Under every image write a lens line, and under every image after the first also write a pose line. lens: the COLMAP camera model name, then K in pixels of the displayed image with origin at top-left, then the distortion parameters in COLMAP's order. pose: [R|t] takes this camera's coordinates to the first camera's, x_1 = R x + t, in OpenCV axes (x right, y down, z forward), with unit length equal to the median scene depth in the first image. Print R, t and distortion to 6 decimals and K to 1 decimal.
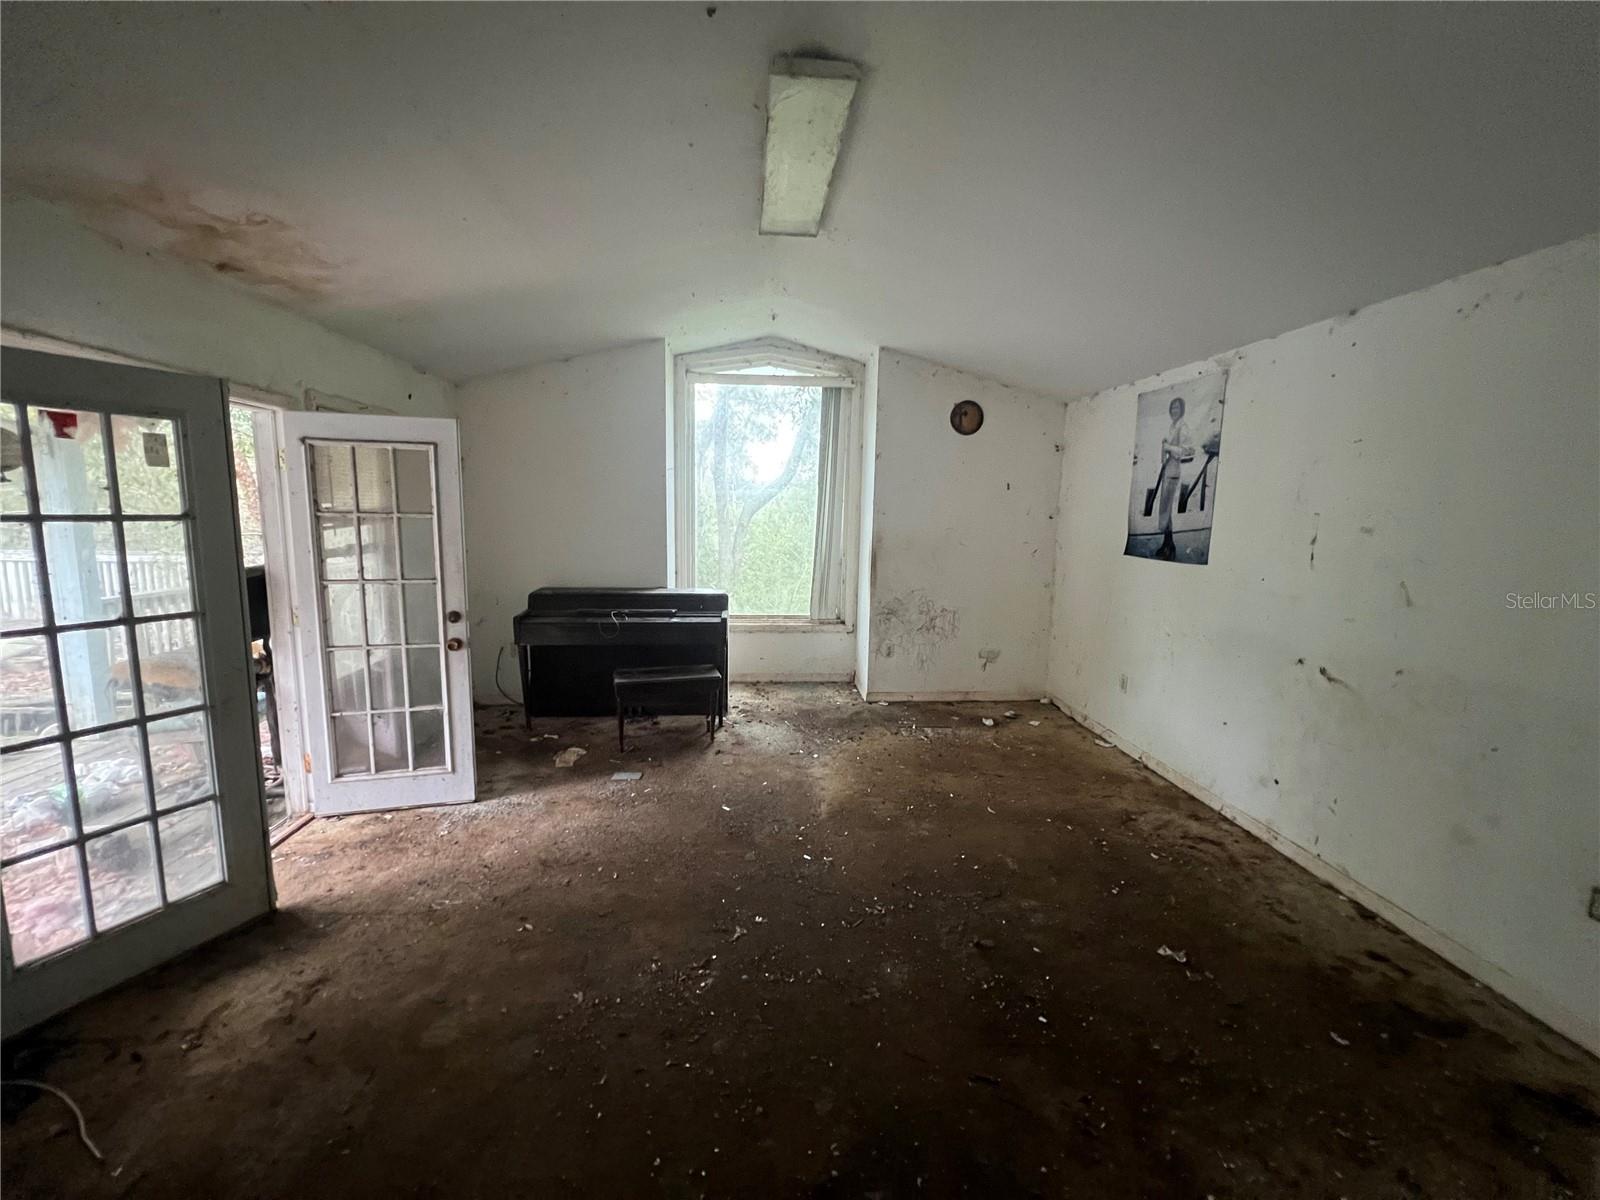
lens RADIAL K [[643.8, 0, 800.7], [0, 643.8, 597.2], [0, 0, 1]] dist [0.000396, 0.000391]
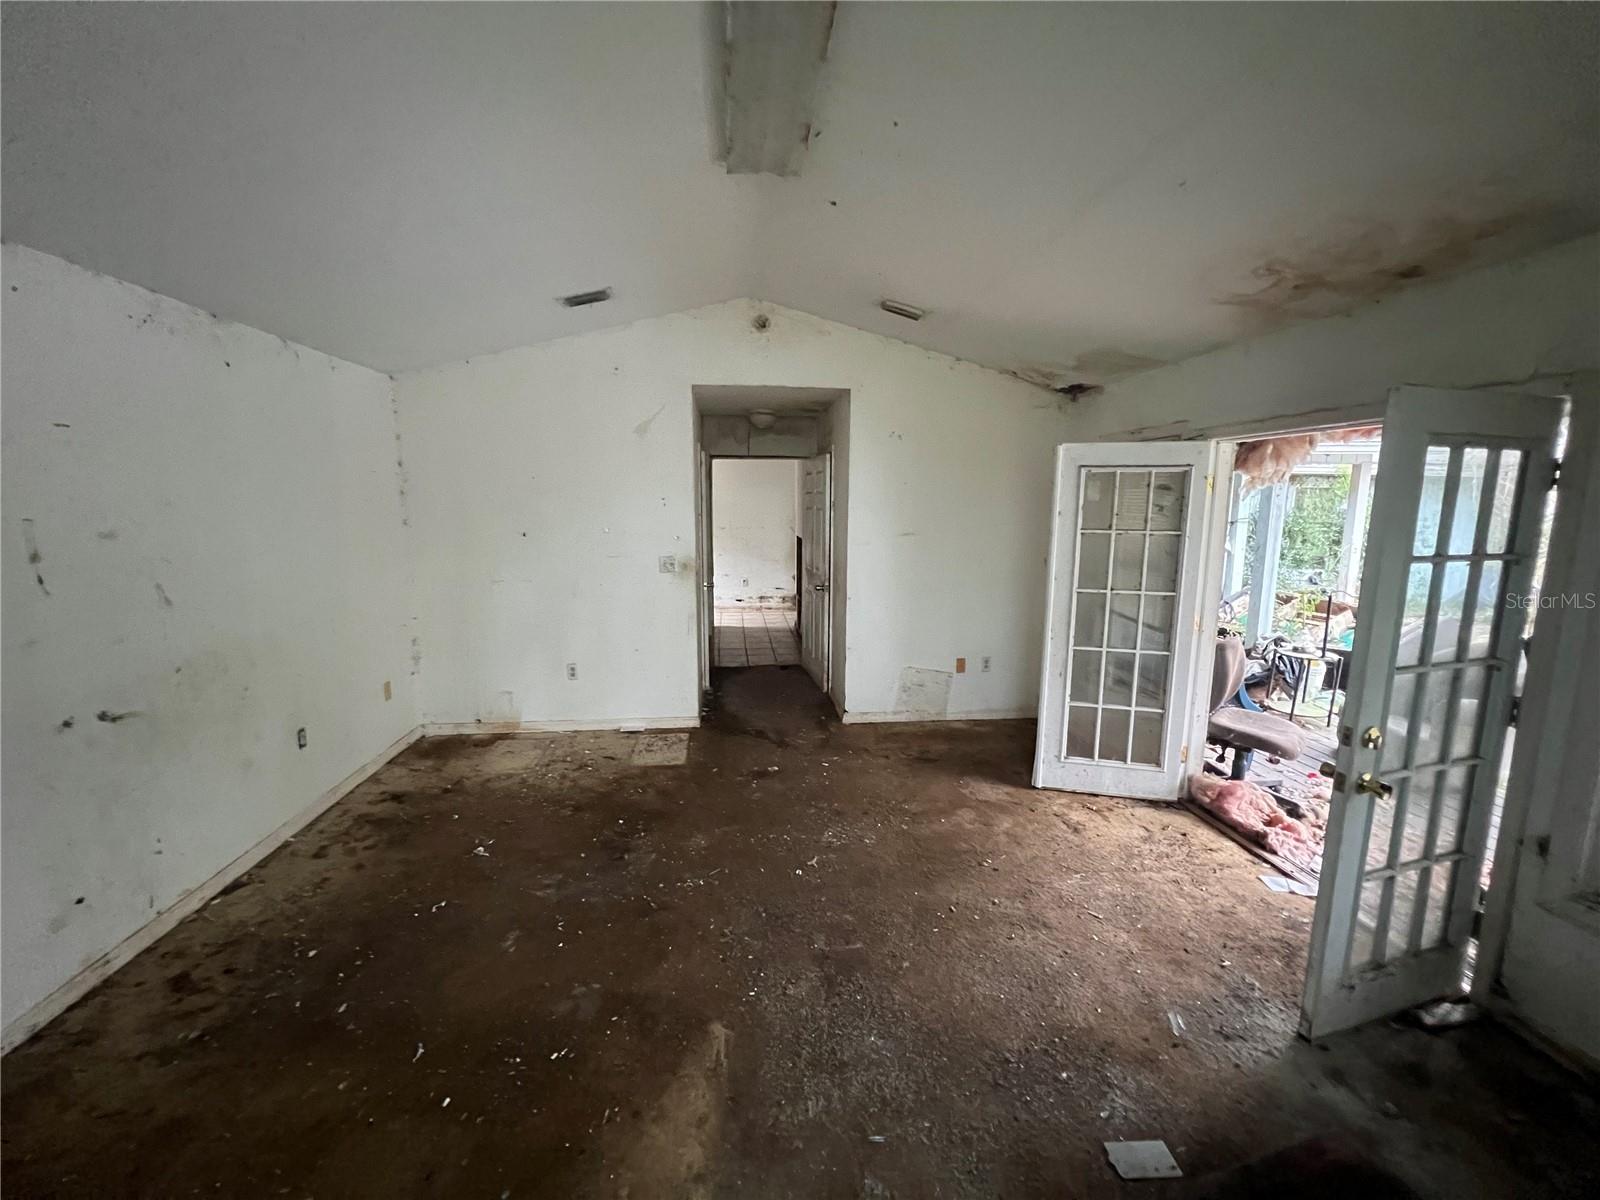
lens RADIAL K [[648.4, 0, 793.8], [0, 648.4, 594.8], [0, 0, 1]] dist [-0.001866, 0.000338]
pose [[-0.999677, -0.022036, -0.012681, -0.015288], [-0.024705, 0.959755, 0.279751, -0.163872], [0.006006, 0.279974, -0.959989, 1.039318]]
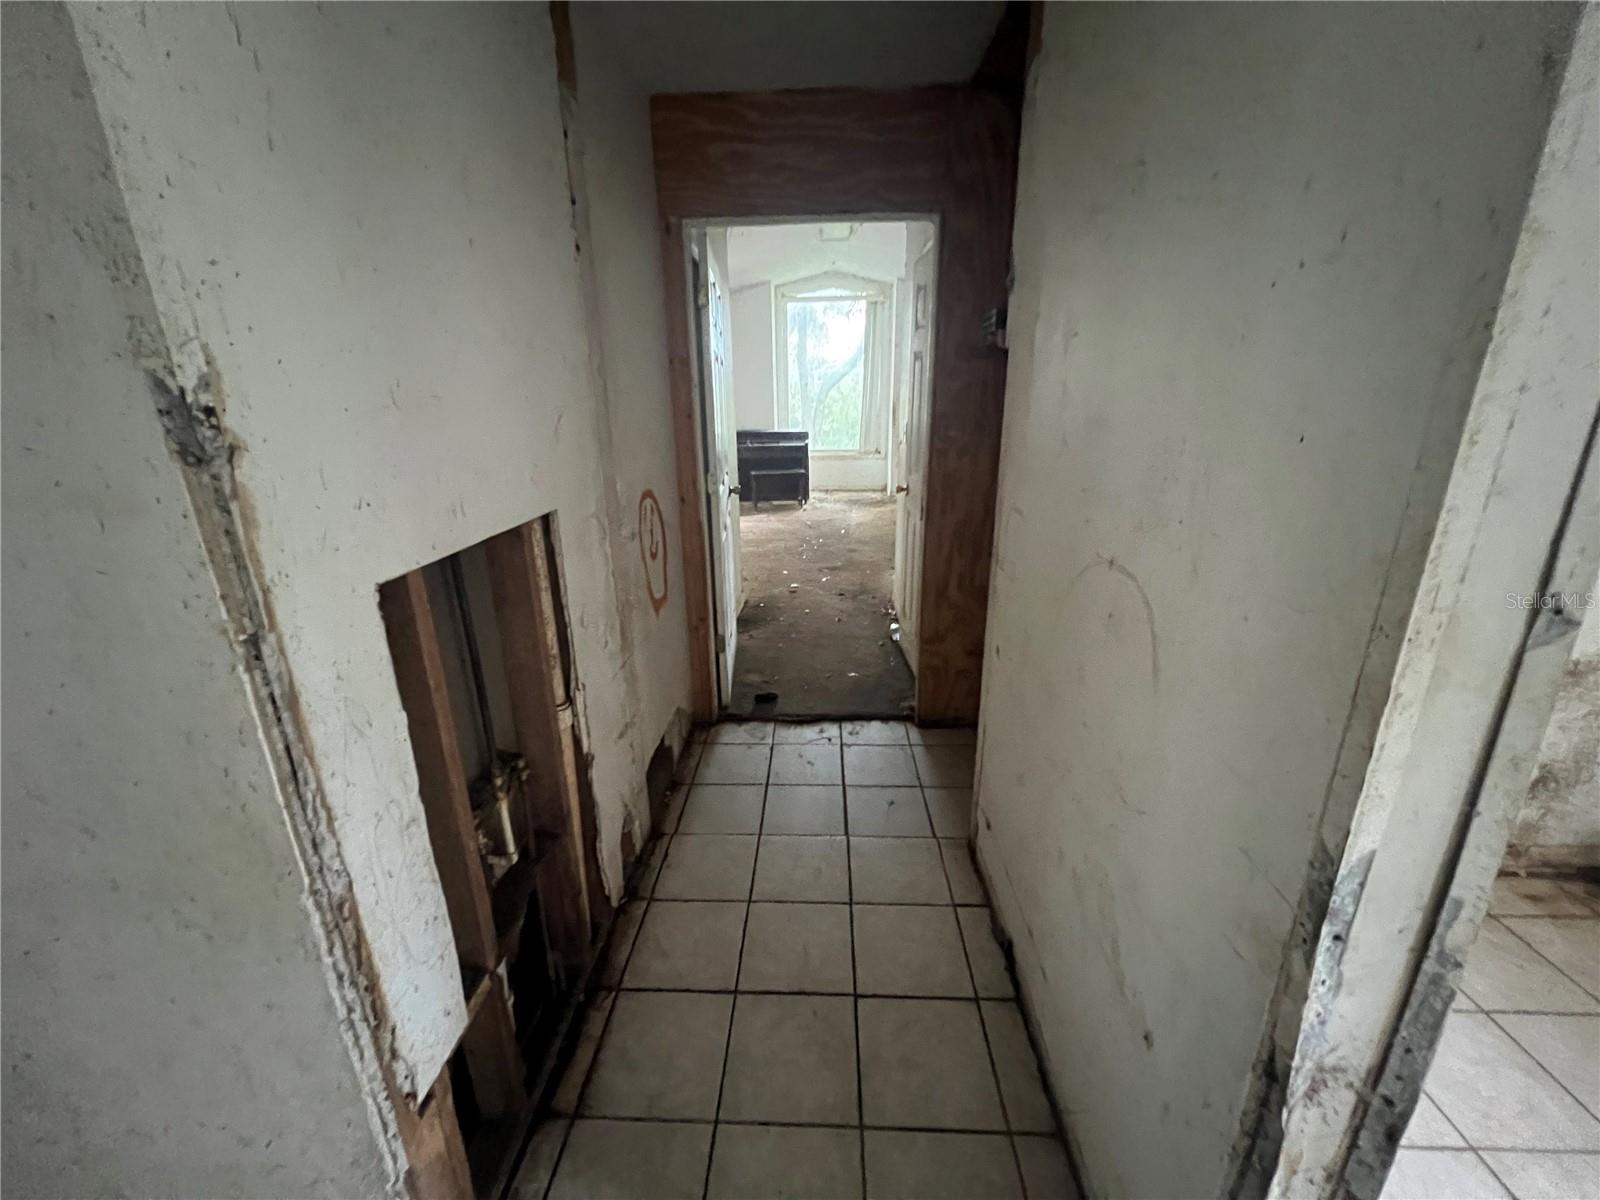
lens RADIAL K [[643.8, 0, 798.5], [0, 643.8, 596.6], [0, 0, 1]] dist [0.000396, 0.000391]
pose [[0.990726, 0.008650, -0.135598, 0.107730], [0.014328, 0.985756, 0.167573, 0.150193], [0.135116, -0.167961, 0.976490, -0.838647]]
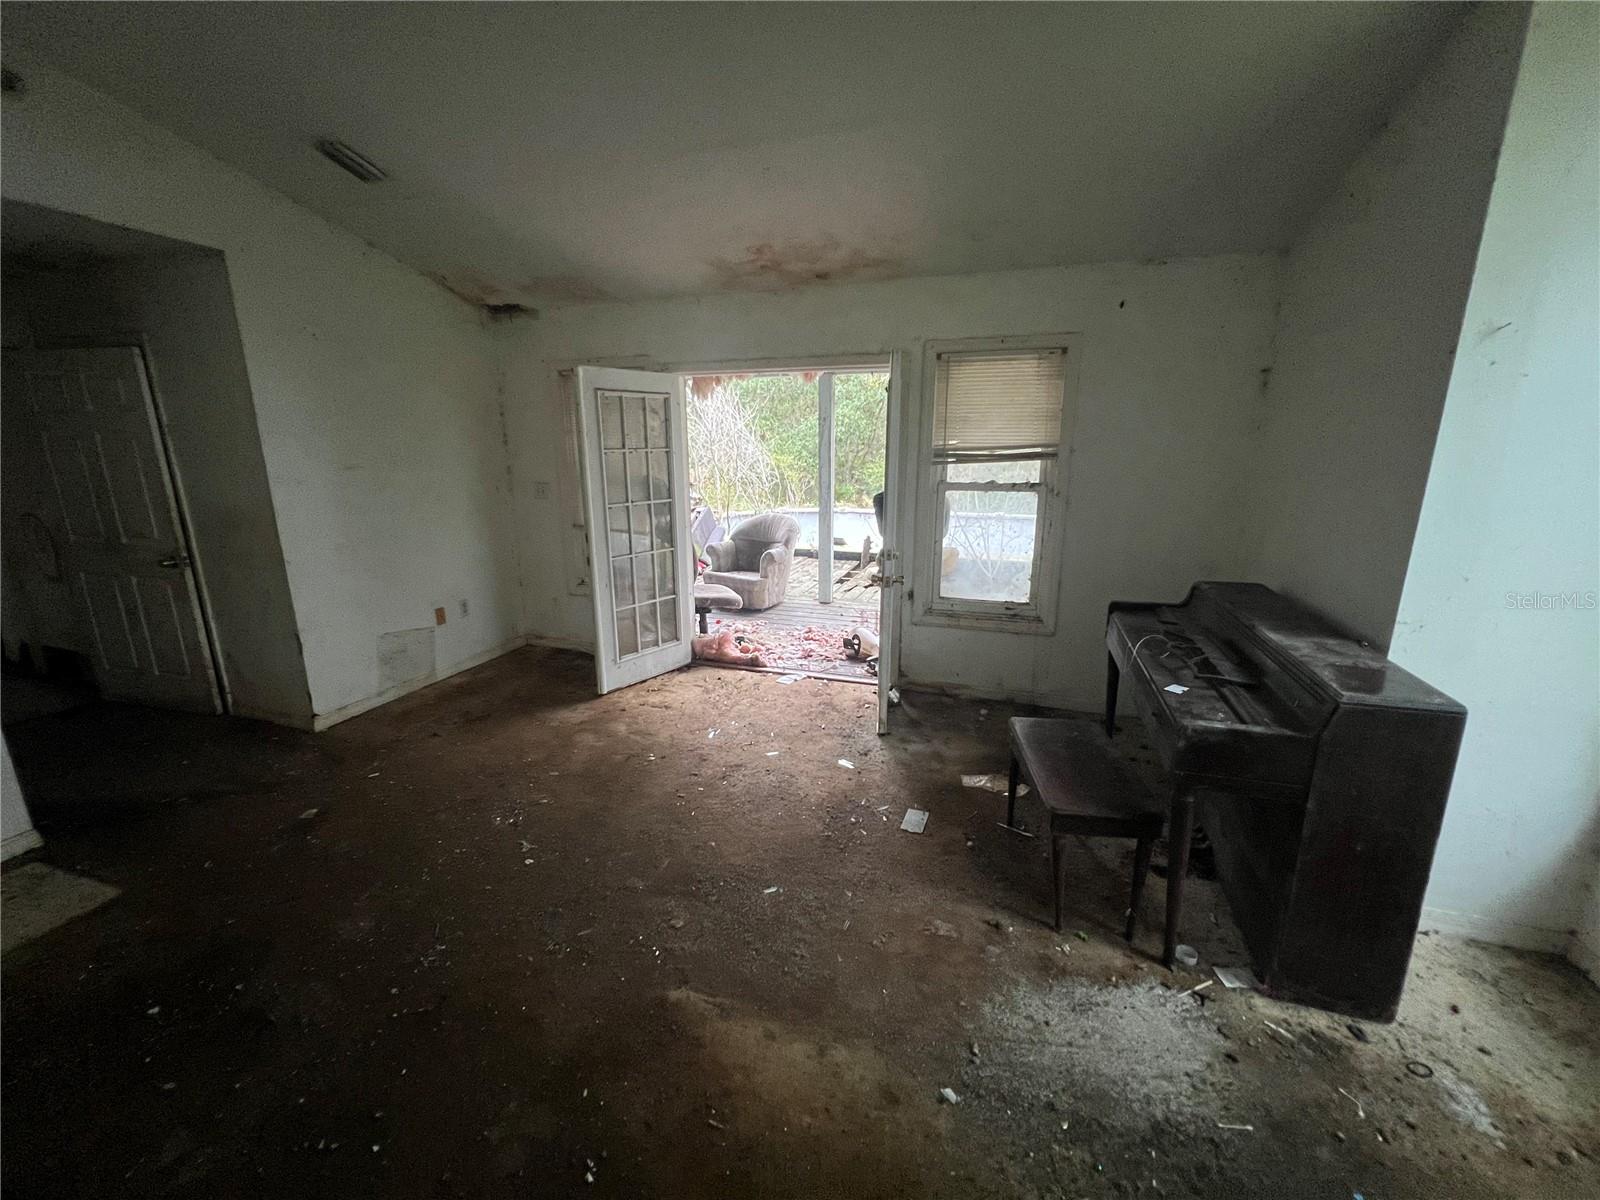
lens RADIAL K [[643.8, 0, 805.9], [0, 643.8, 596.5], [0, 0, 1]] dist [0.000396, 0.000391]
pose [[-0.402957, 0.204582, -0.892060, 0.294426], [-0.129399, 0.952170, 0.276818, -0.115812], [0.906025, 0.226978, -0.357211, 0.862530]]
